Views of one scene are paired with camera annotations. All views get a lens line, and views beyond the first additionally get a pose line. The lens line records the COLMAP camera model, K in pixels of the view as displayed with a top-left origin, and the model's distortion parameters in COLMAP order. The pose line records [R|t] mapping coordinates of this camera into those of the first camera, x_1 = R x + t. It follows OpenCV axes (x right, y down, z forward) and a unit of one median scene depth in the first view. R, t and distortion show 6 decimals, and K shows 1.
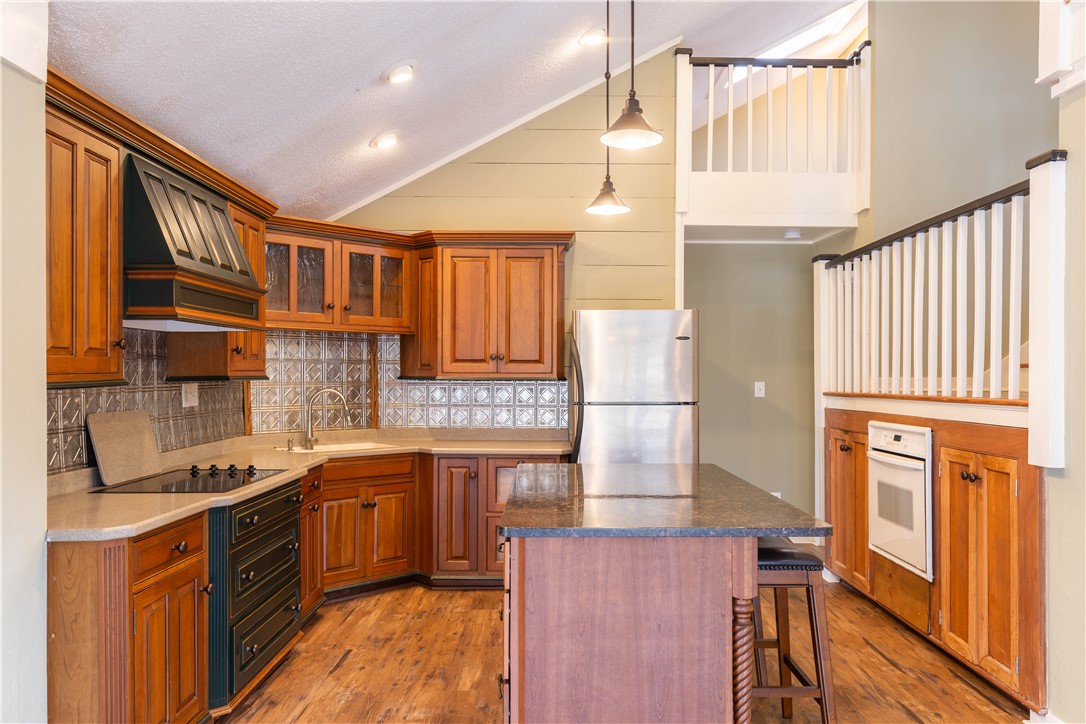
lens RADIAL K [[809.4, 0, 551.4], [0, 809.4, 364.8], [0, 0, 1]] dist [-0.003266, -0.000532]
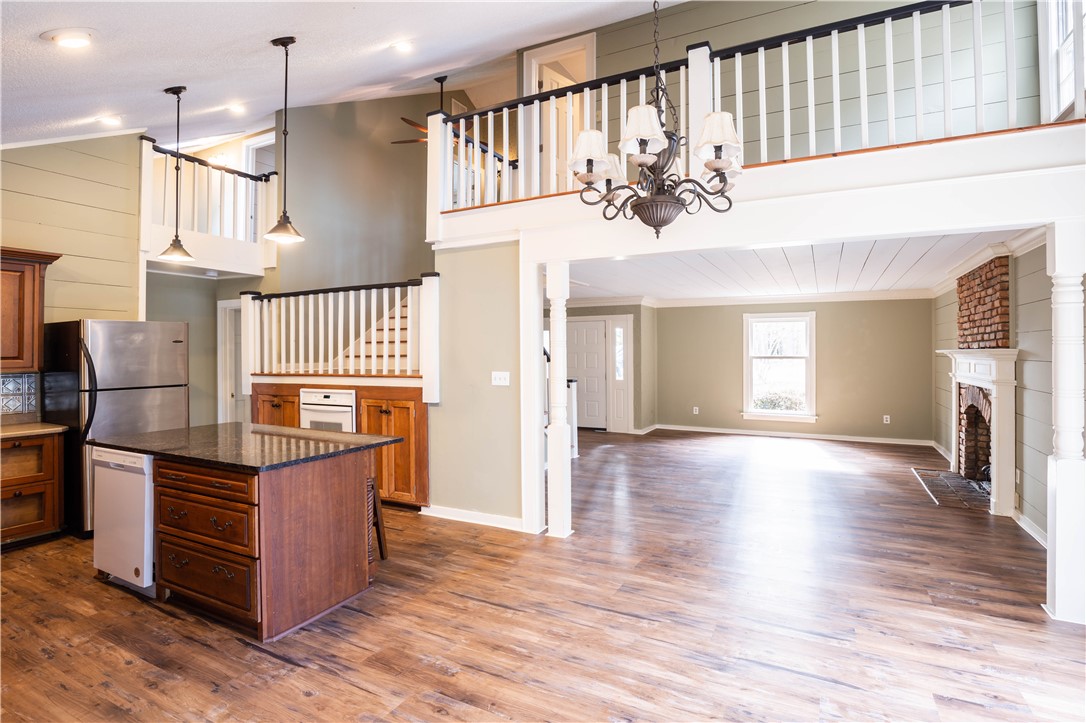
lens RADIAL K [[522.9, 0, 484.3], [0, 522.9, 346.2], [0, 0, 1]] dist [-0.031065, 0.004640]
pose [[0.549478, -0.001226, 0.835507, -0.383928], [0.004459, 0.999989, -0.001465, -0.024940], [-0.835496, 0.004531, 0.549477, 0.009832]]
